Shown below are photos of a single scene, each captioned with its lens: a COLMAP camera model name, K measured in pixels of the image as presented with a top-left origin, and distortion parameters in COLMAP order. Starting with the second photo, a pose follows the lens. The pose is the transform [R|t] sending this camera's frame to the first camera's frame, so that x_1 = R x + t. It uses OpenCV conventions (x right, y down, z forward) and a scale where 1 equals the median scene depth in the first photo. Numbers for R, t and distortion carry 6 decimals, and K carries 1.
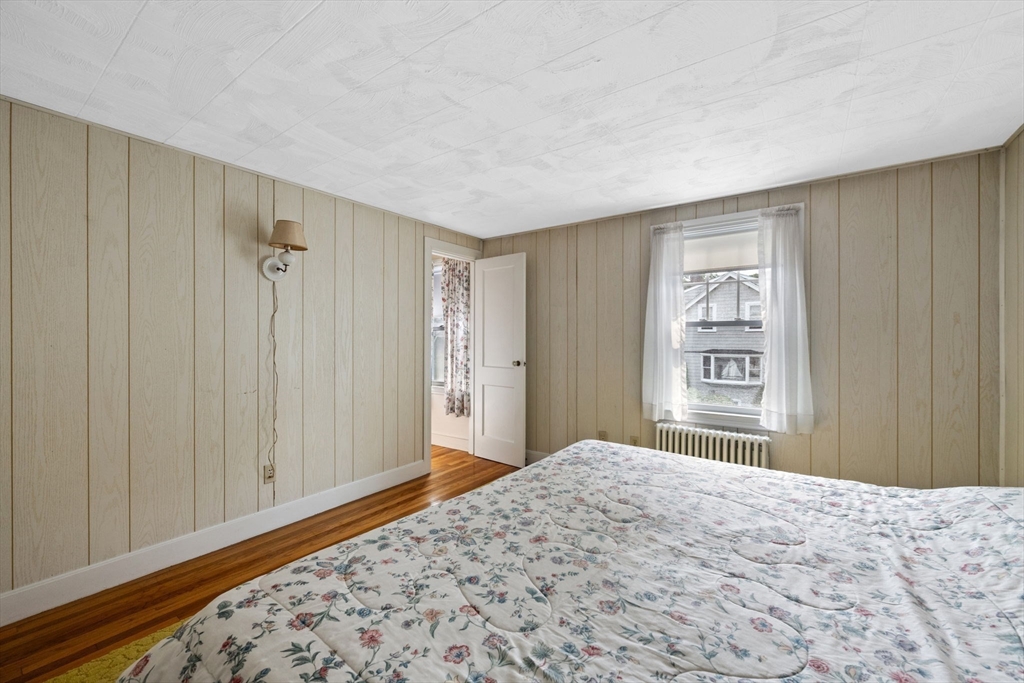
lens RADIAL K [[414.6, 0, 511.8], [0, 414.6, 345.7], [0, 0, 1]] dist [-0.003268, -0.000356]
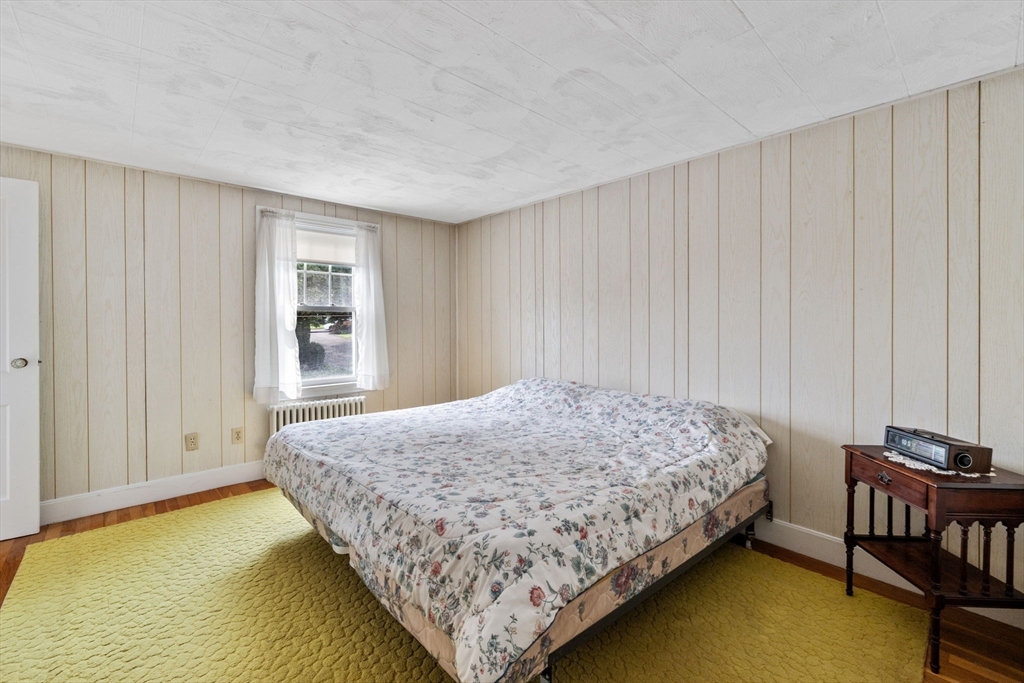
lens RADIAL K [[425.1, 0, 523.0], [0, 425.1, 328.4], [0, 0, 1]] dist [-0.000764, -0.000132]
pose [[0.202766, -0.017030, 0.979079, -0.760546], [0.016244, 0.999770, 0.014026, -0.005992], [-0.979093, 0.013061, 0.202995, 0.282337]]
